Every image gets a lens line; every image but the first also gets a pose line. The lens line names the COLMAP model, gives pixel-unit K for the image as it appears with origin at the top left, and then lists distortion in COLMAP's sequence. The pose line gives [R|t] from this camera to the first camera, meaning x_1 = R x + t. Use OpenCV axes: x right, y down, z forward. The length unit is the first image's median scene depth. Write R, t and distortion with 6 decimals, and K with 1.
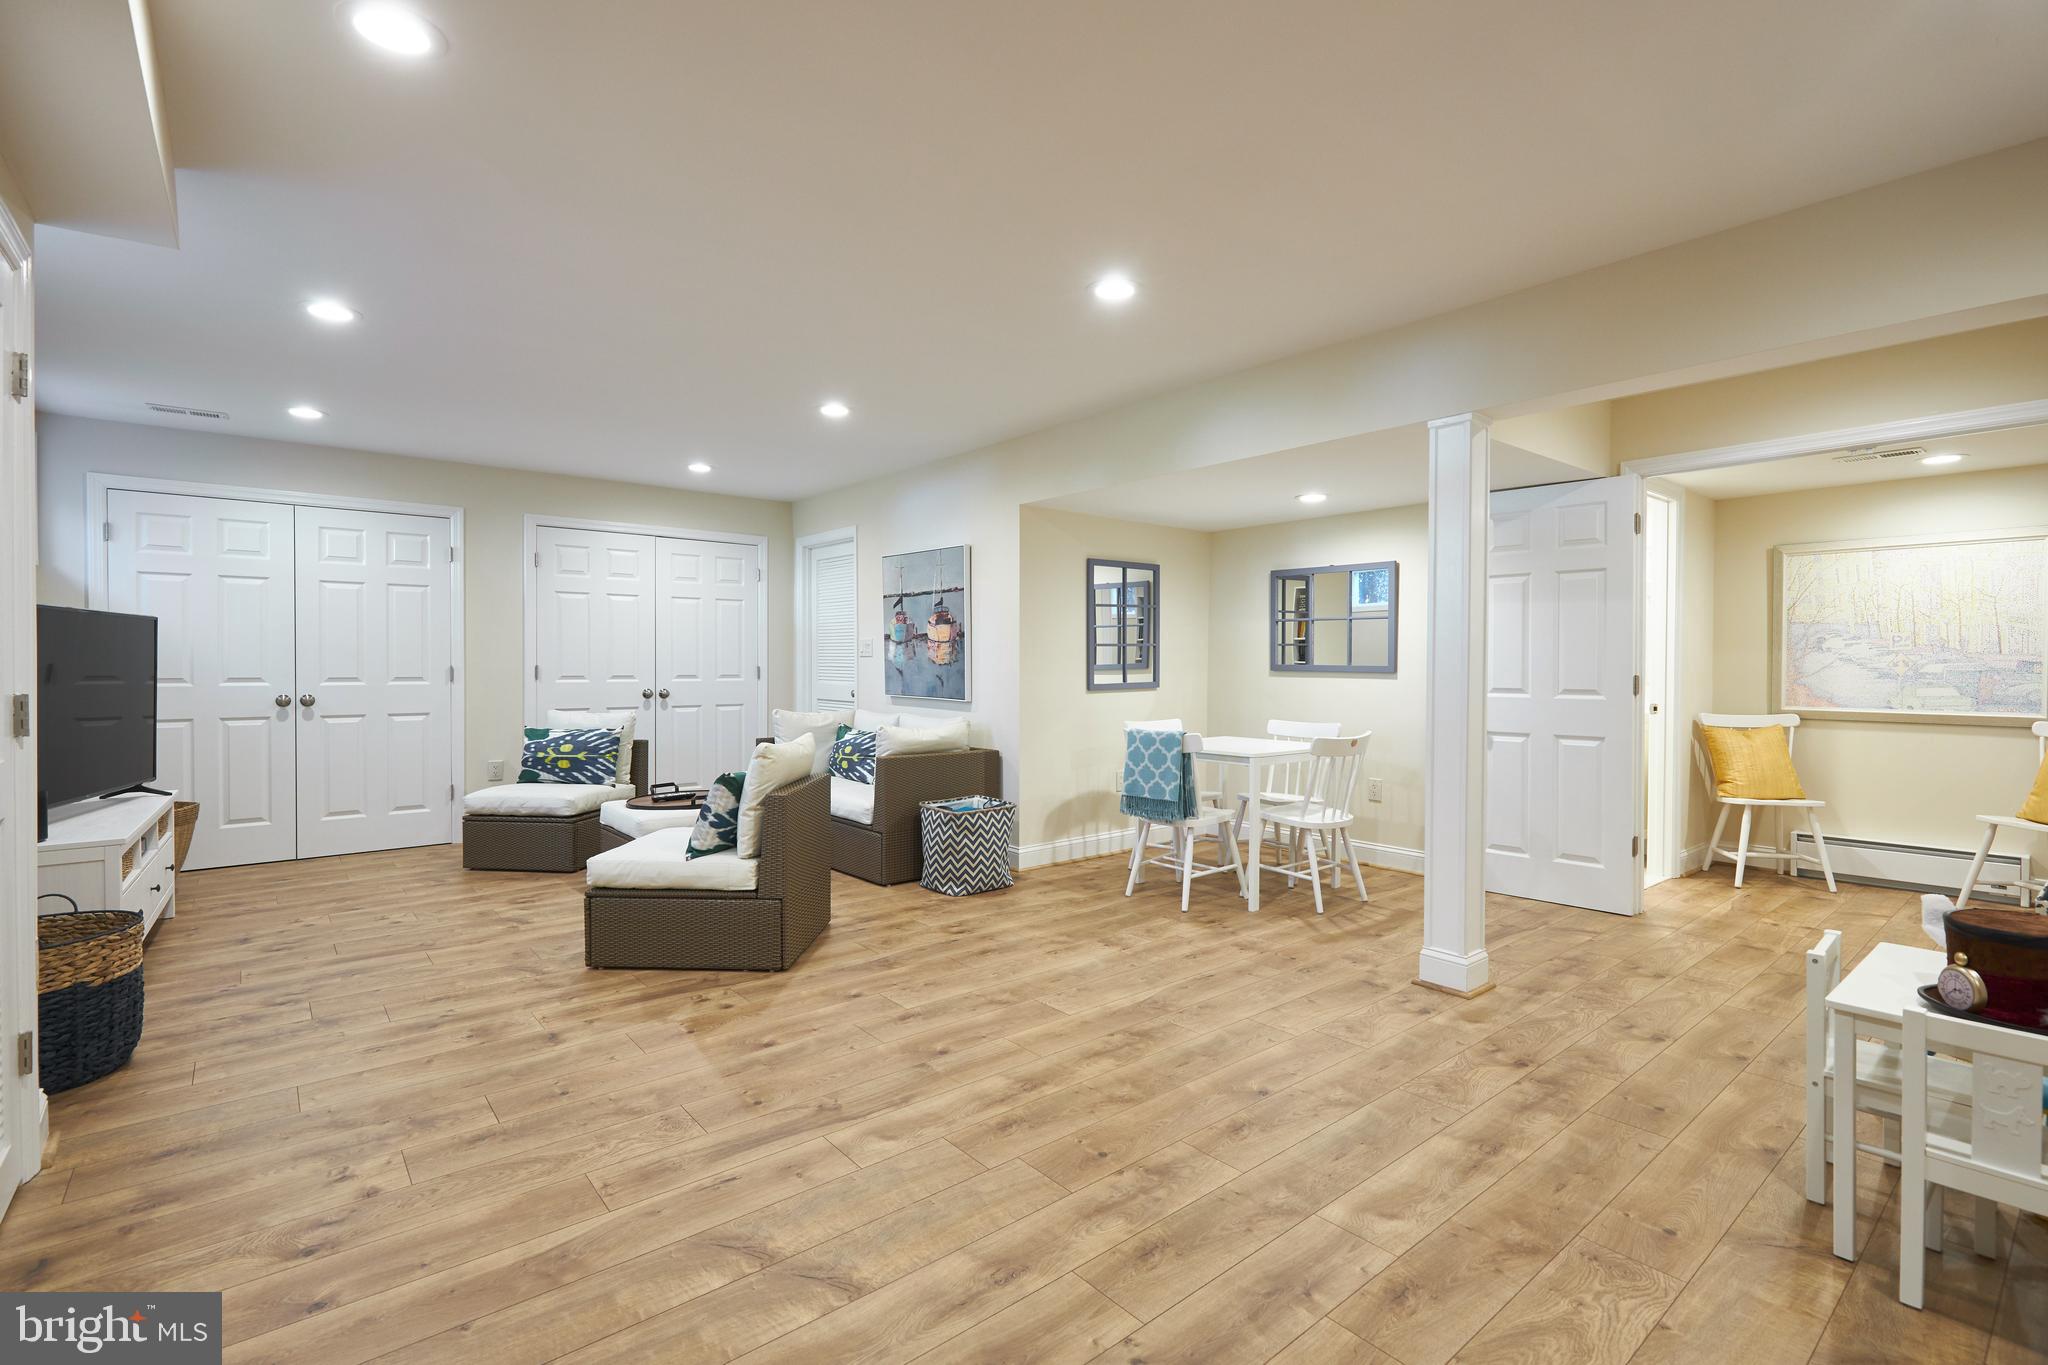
lens RADIAL K [[933.1, 0, 1027.9], [0, 933.1, 670.8], [0, 0, 1]] dist [0.001658, -0.000024]
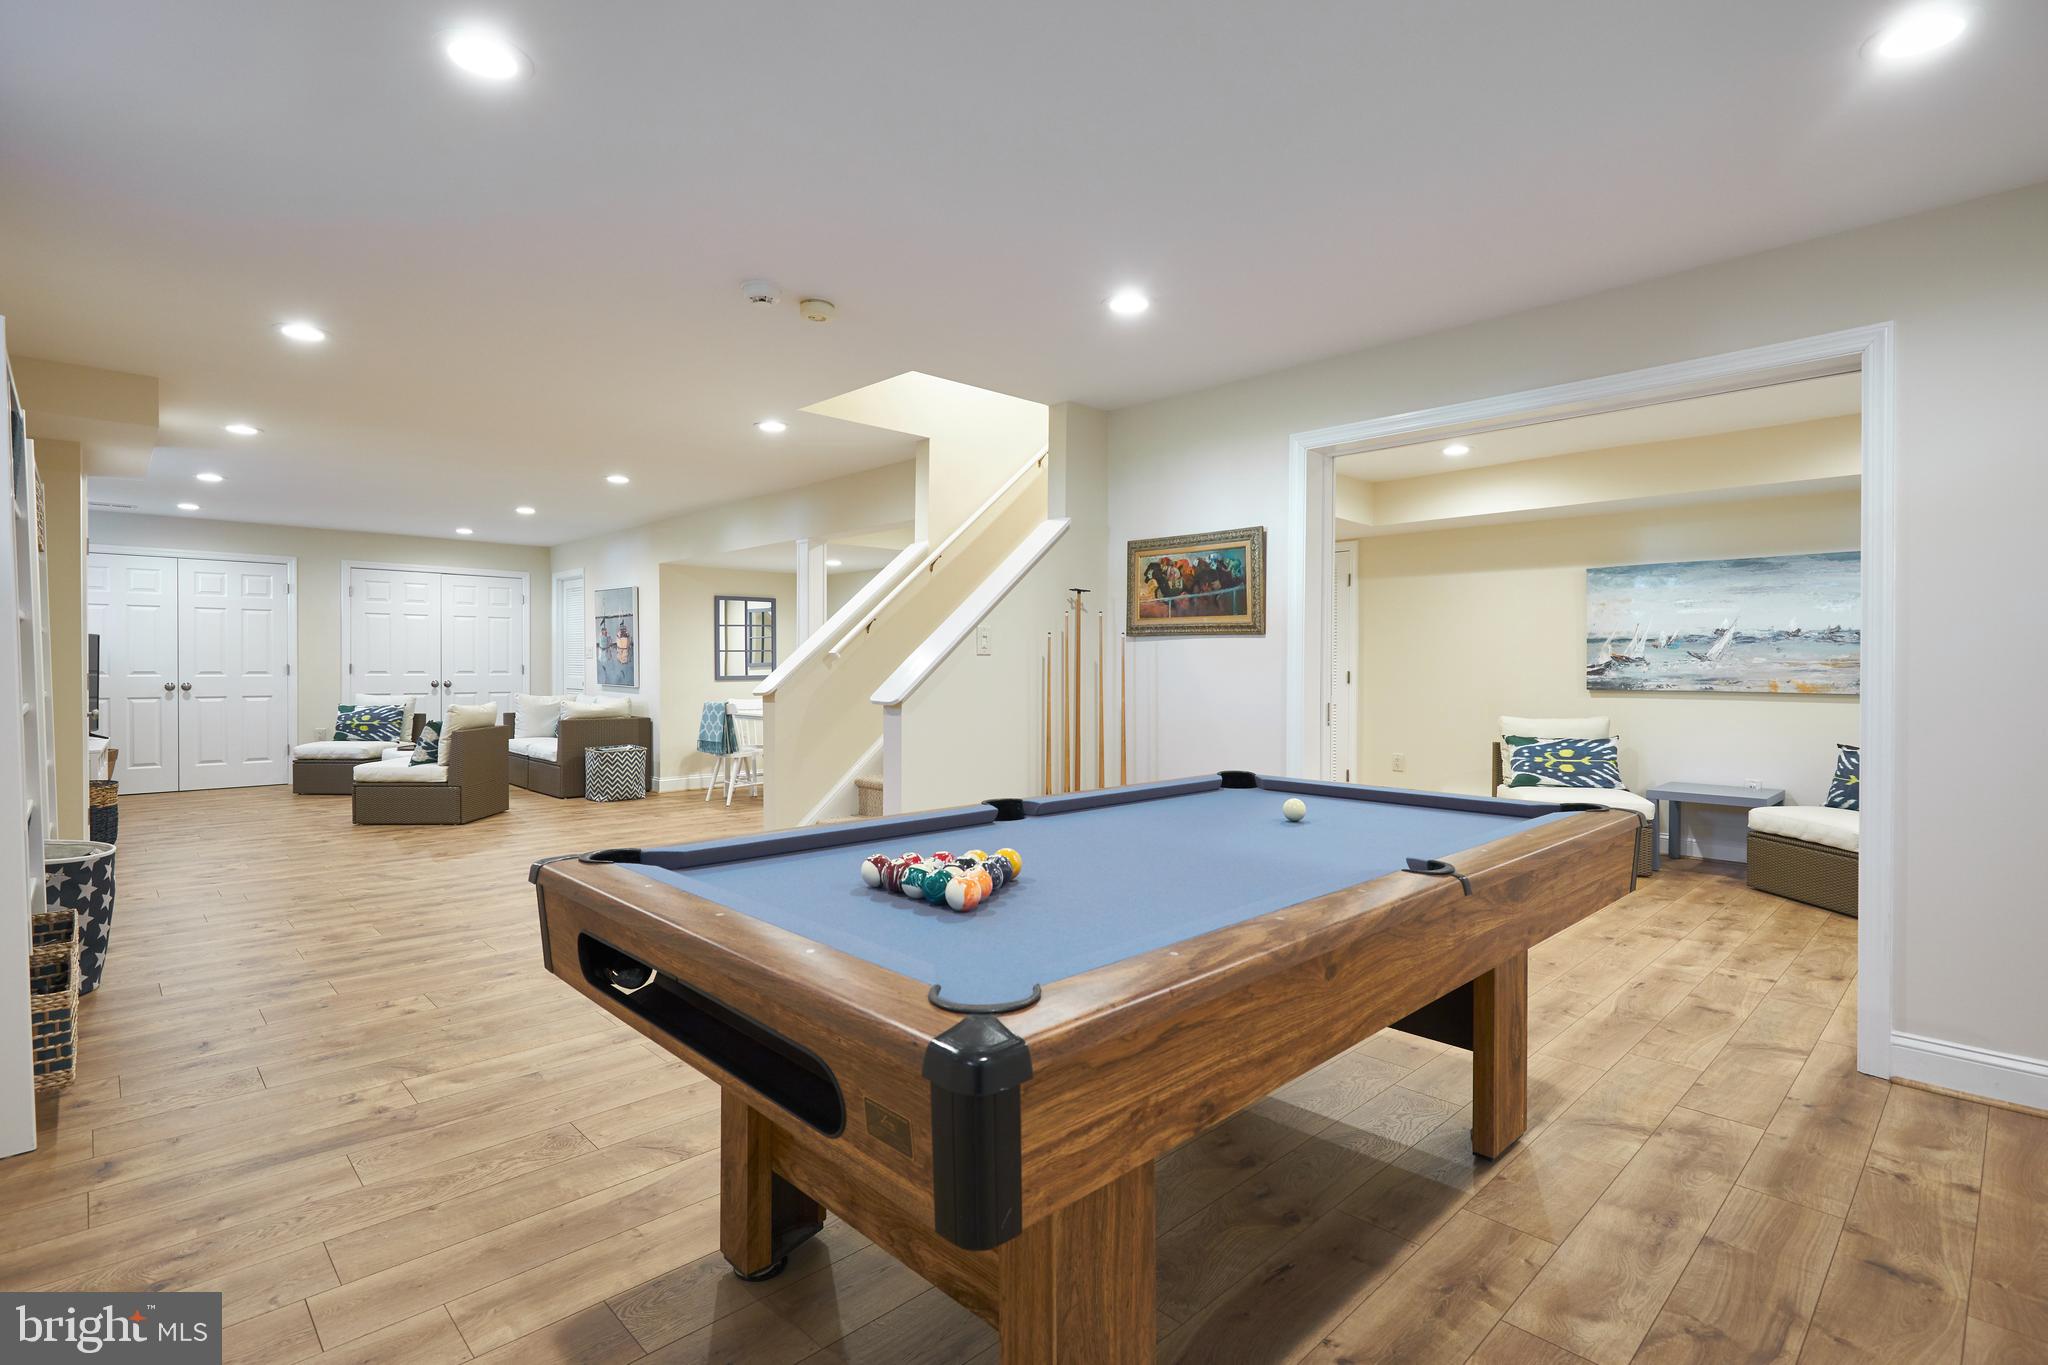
lens RADIAL K [[971.5, 0, 1026.1], [0, 971.5, 673.2], [0, 0, 1]] dist [-0.000299, 0.000794]
pose [[0.997220, 0.000680, 0.074513, 0.506757], [-0.000748, 0.999999, 0.000885, 0.008173], [-0.074512, -0.000938, 0.997220, -0.726377]]
